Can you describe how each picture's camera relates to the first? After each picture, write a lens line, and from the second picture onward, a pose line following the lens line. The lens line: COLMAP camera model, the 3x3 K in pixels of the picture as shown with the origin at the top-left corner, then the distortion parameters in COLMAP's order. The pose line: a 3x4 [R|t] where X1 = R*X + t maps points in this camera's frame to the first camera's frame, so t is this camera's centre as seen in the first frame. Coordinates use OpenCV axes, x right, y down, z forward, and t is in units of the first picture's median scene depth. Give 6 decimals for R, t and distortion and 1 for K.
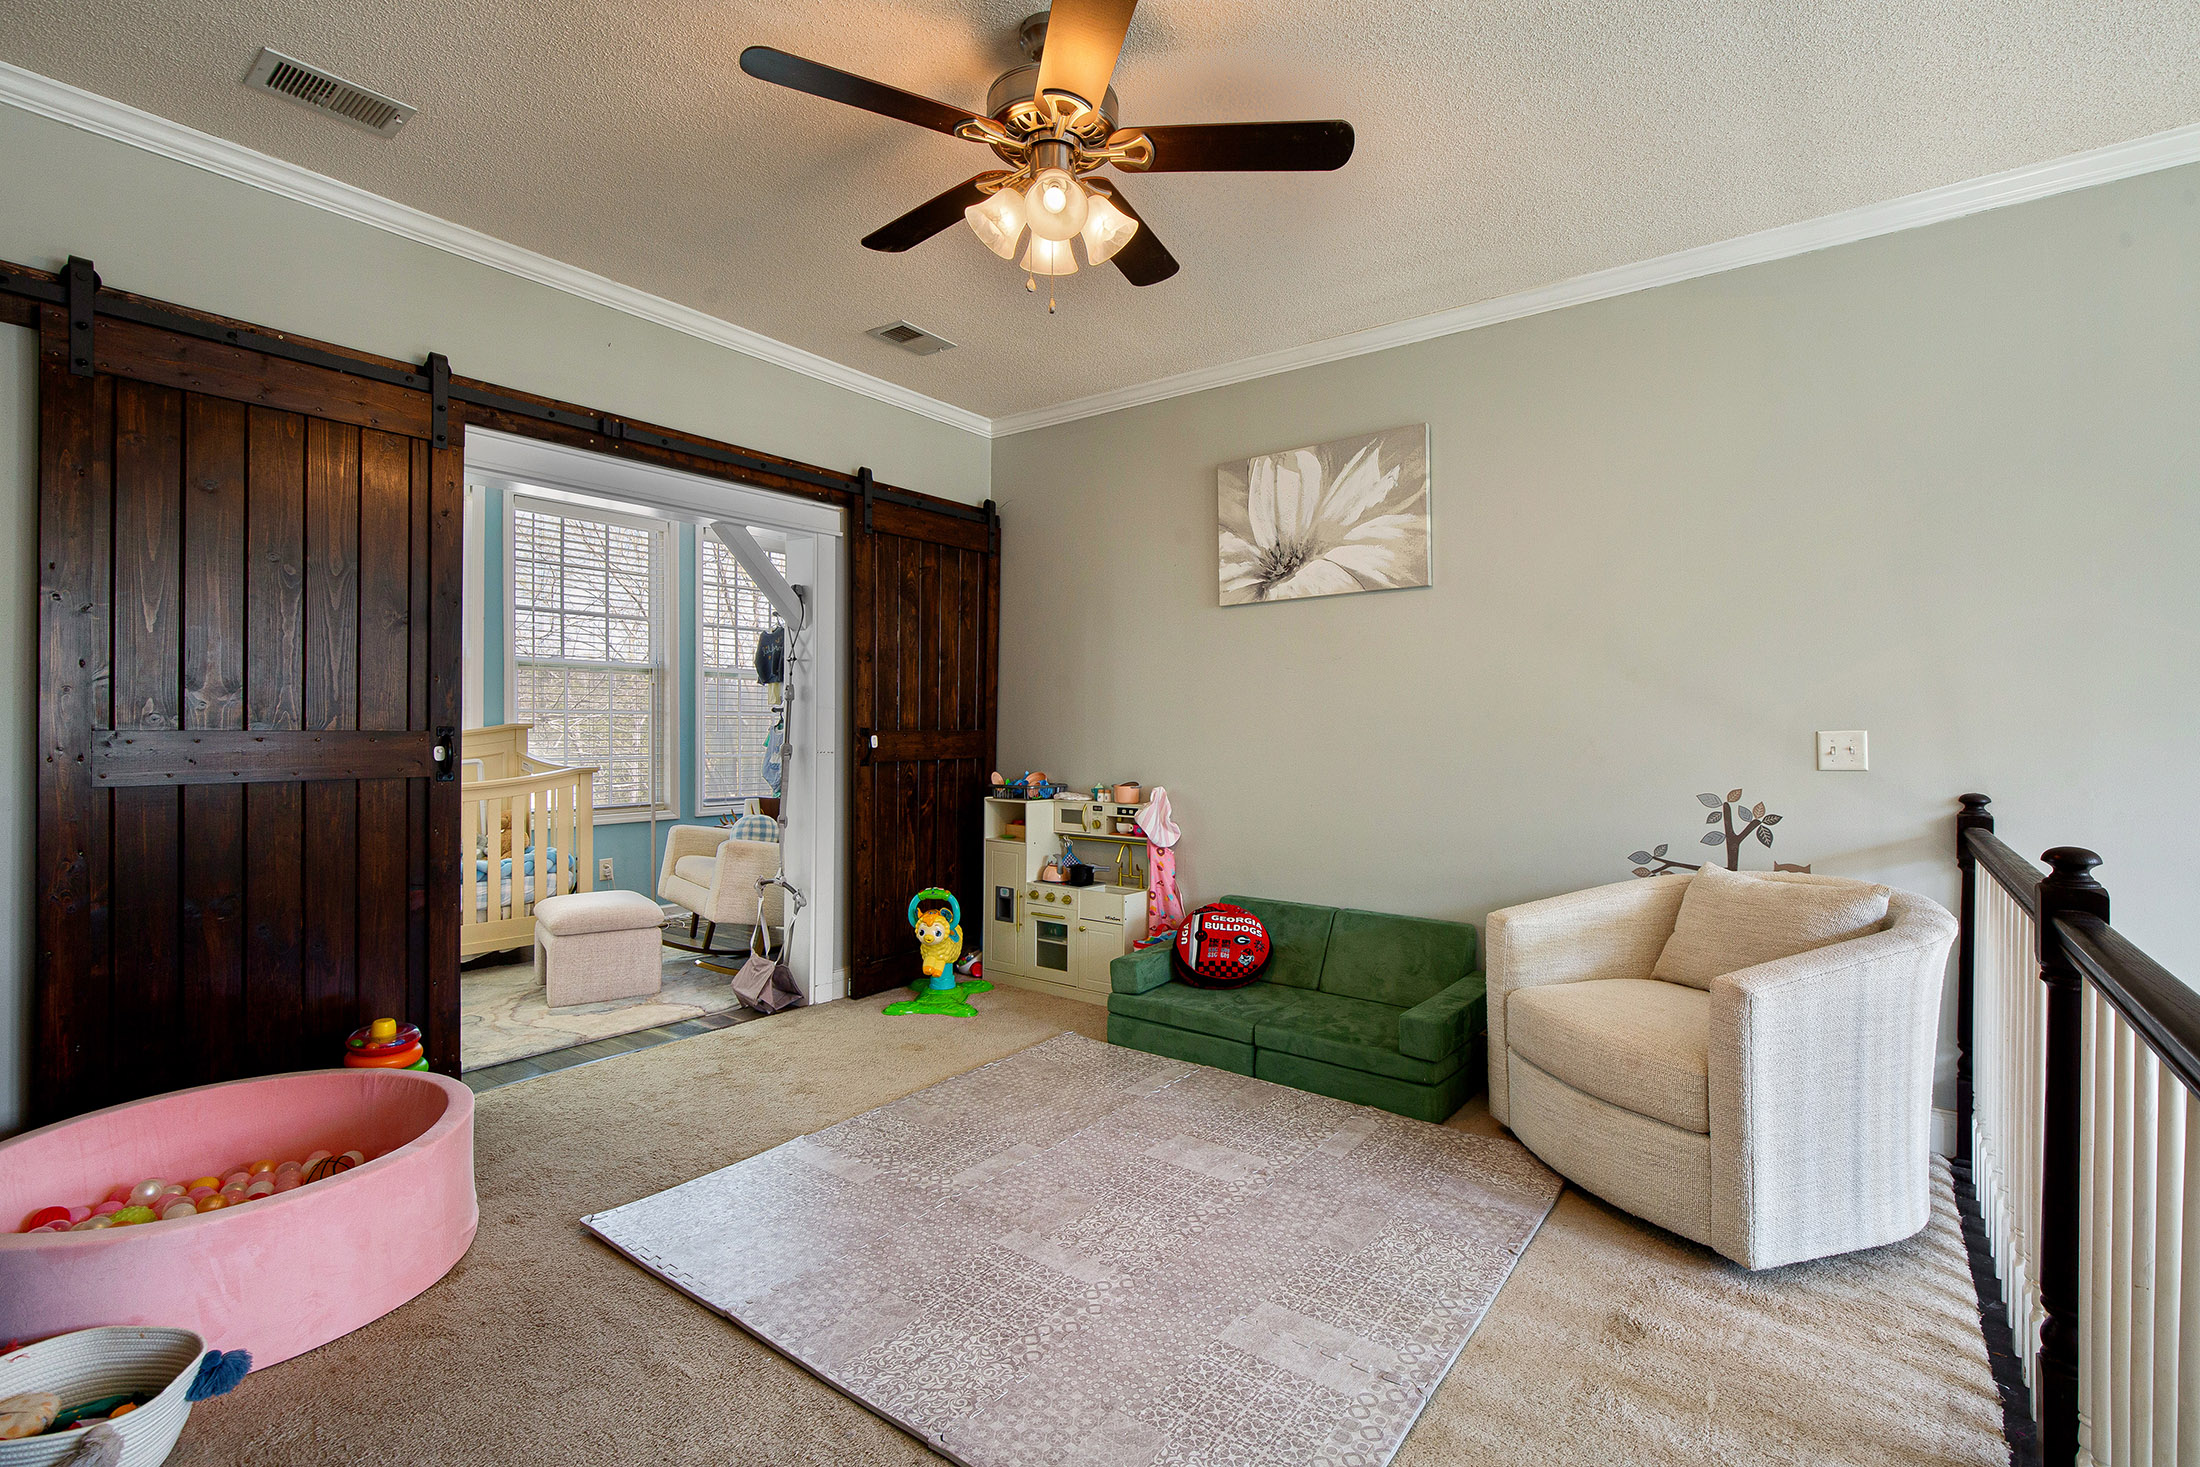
lens RADIAL K [[1009.6, 0, 1124.4], [0, 1009.6, 728.2], [0, 0, 1]] dist [-0.029307, 0.000558]
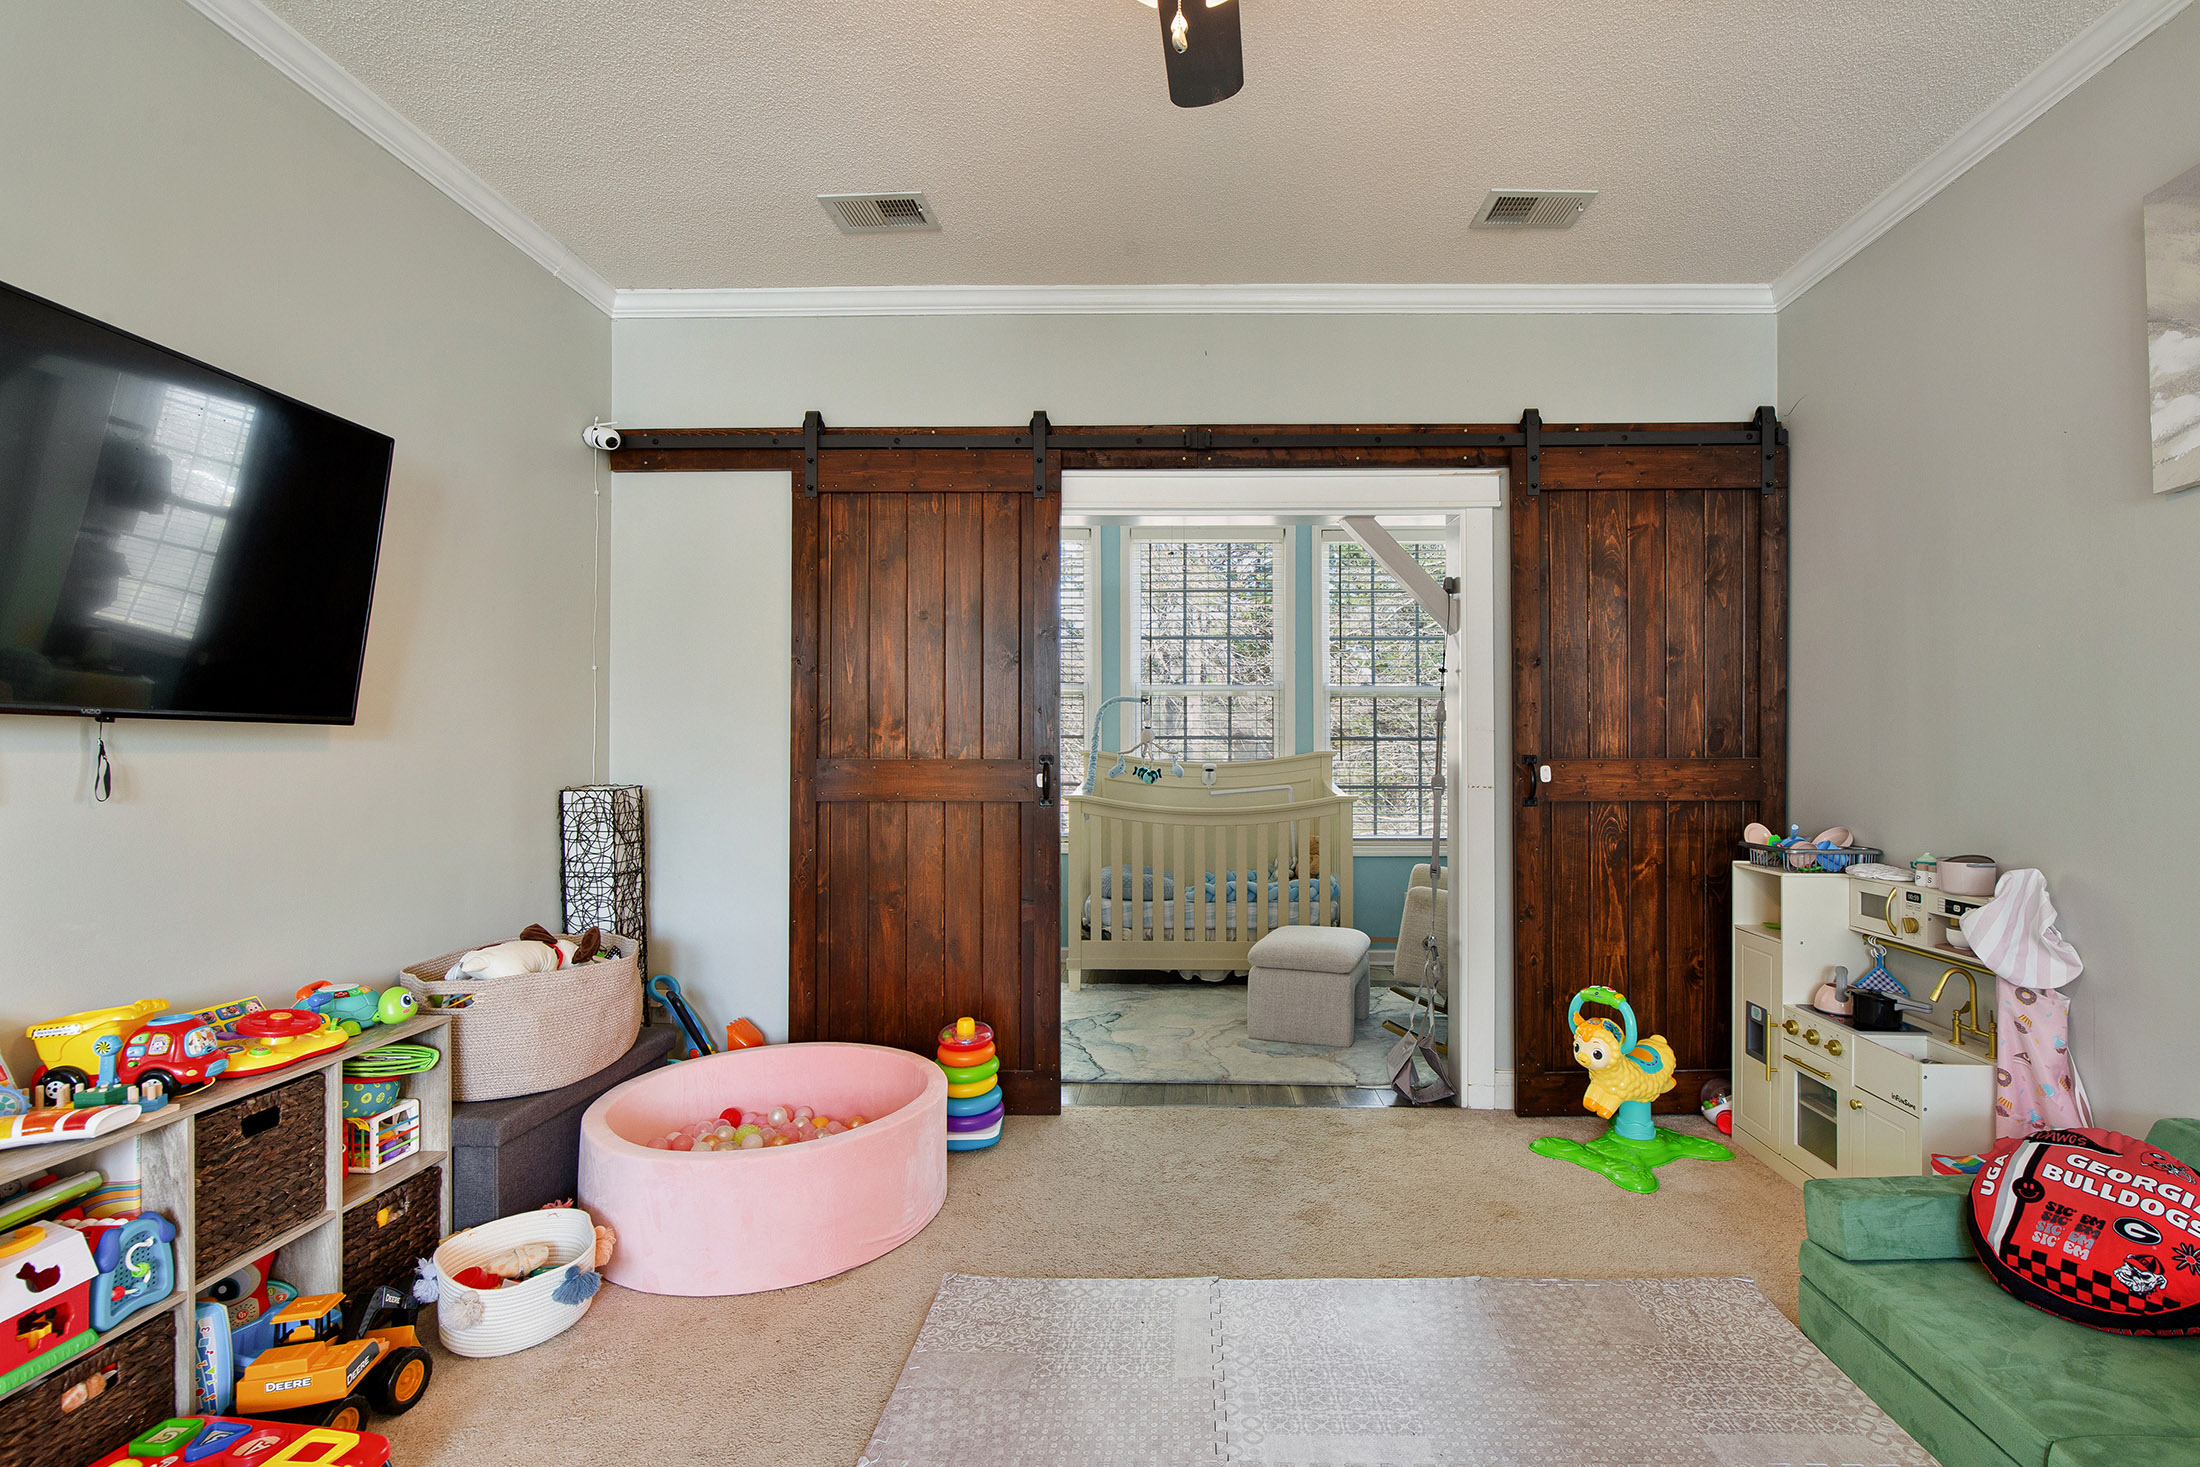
lens RADIAL K [[1029.8, 0, 1104.8], [0, 1029.8, 742.9], [0, 0, 1]] dist [-0.012905, 0.000641]
pose [[0.561742, -0.011851, -0.827227, 0.203150], [0.002506, 0.999917, -0.012623, -0.000735], [0.827309, 0.005018, 0.561725, 0.321499]]
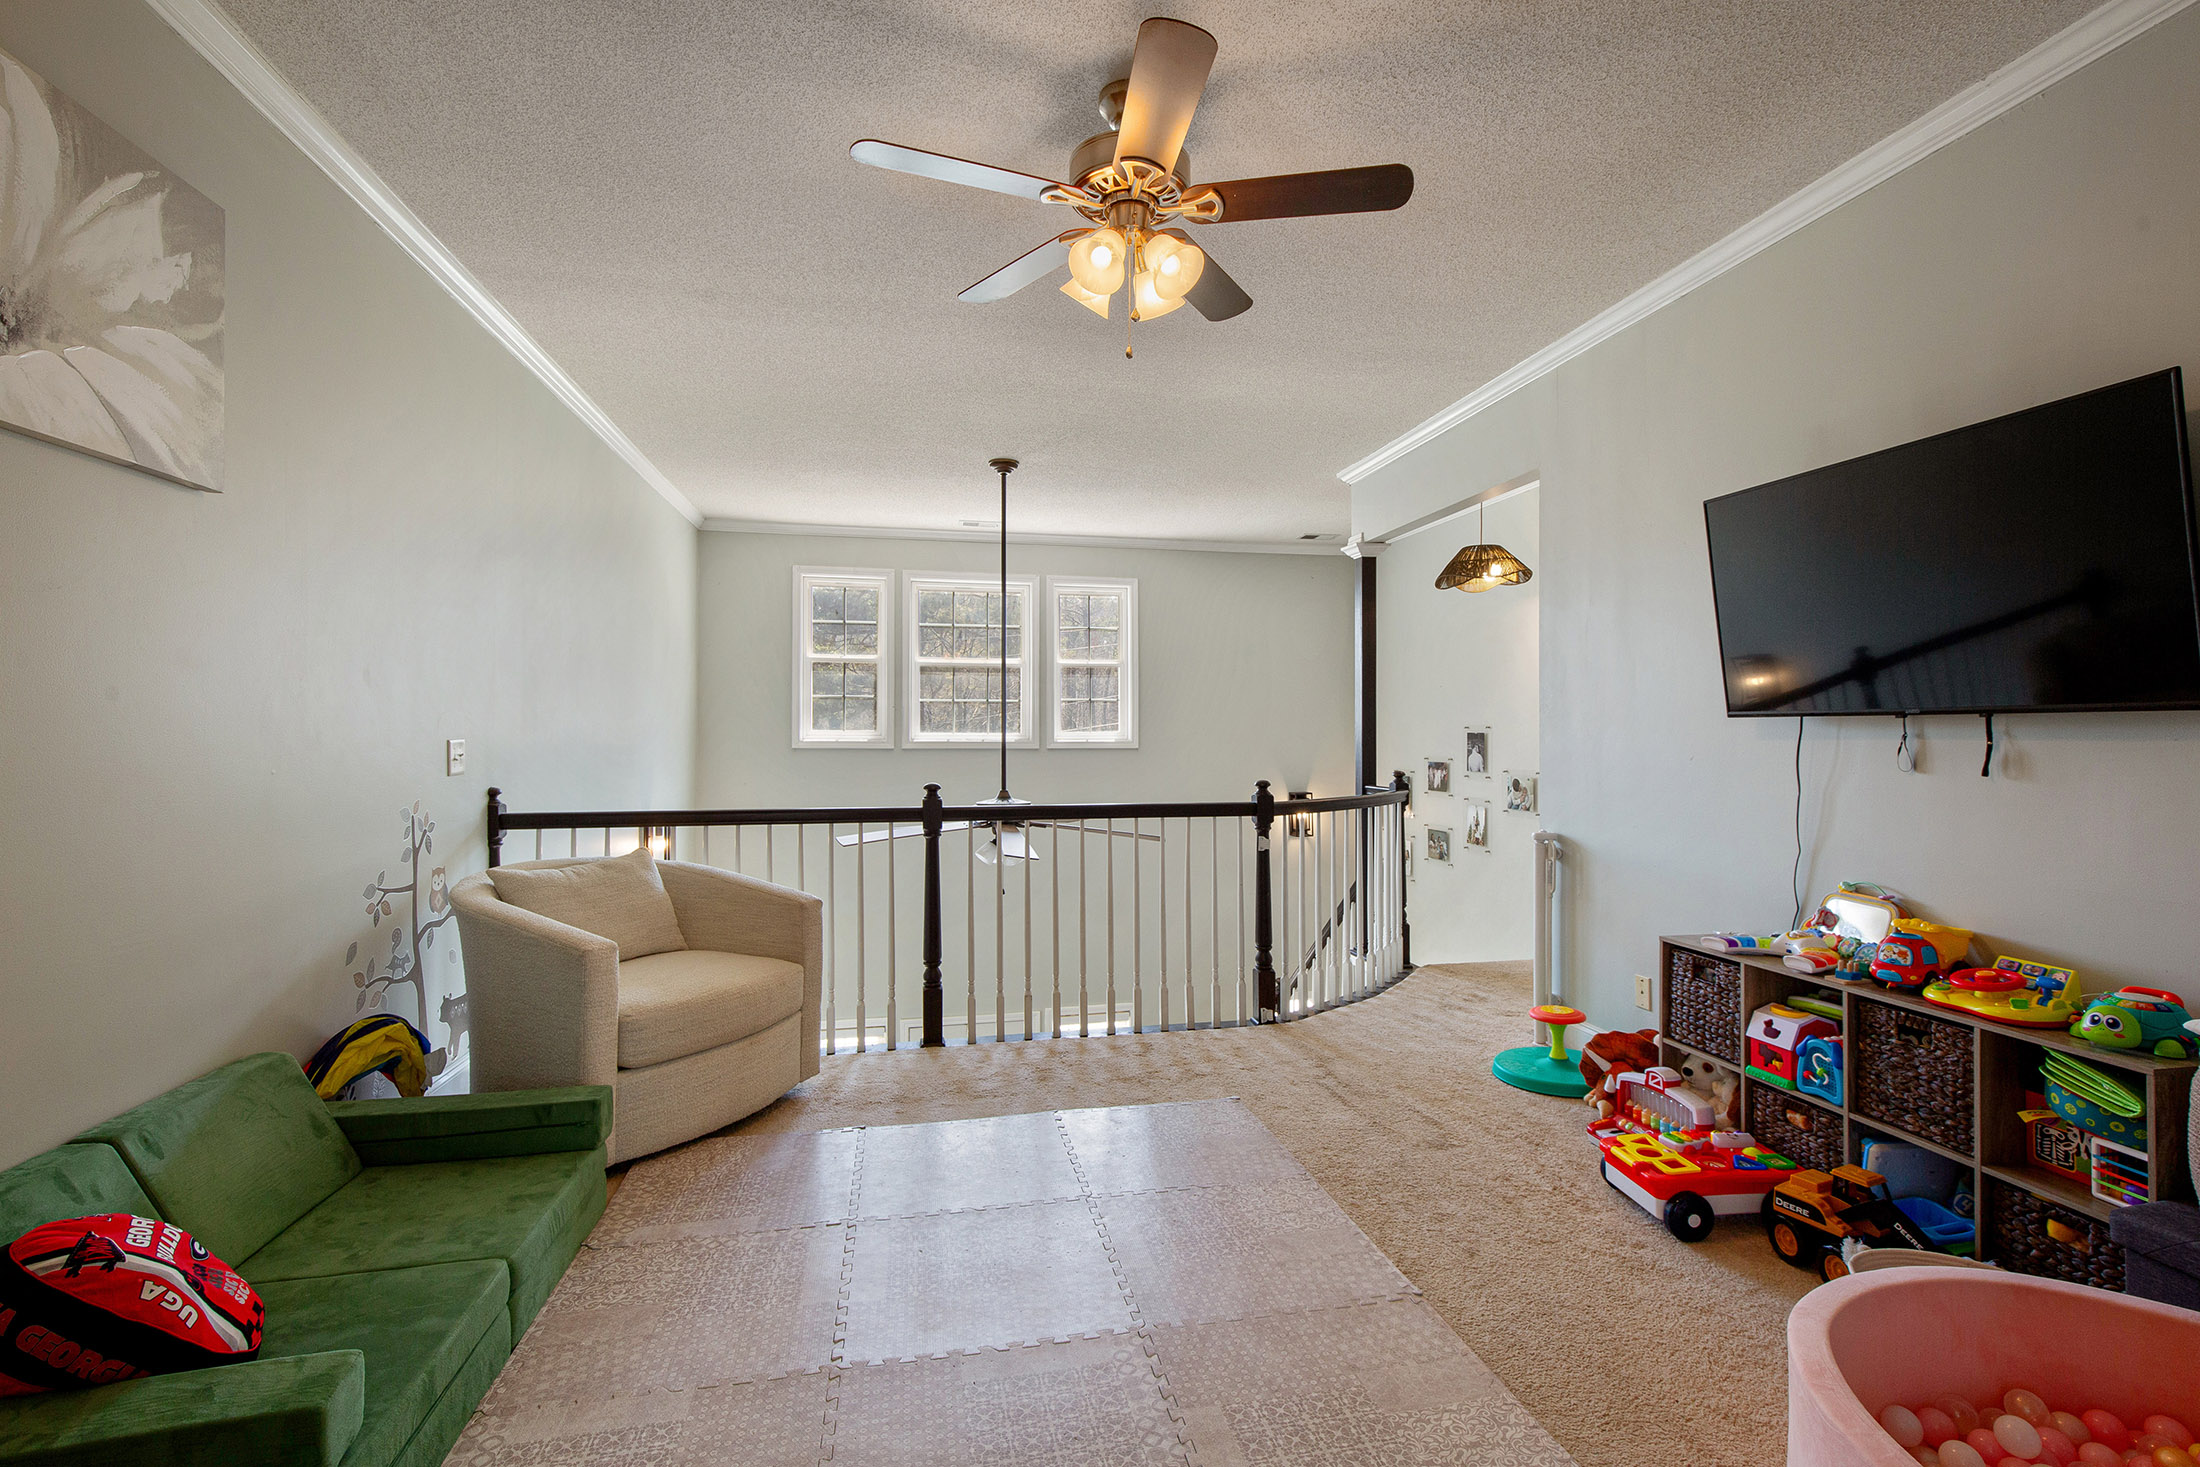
lens RADIAL K [[1009.6, 0, 1124.4], [0, 1009.6, 728.2], [0, 0, 1]] dist [-0.029307, 0.000558]
pose [[-0.765130, 0.002300, 0.643872, -0.397340], [-0.001052, 0.999988, -0.004823, -0.004098], [-0.643876, -0.004367, -0.765118, 0.953425]]
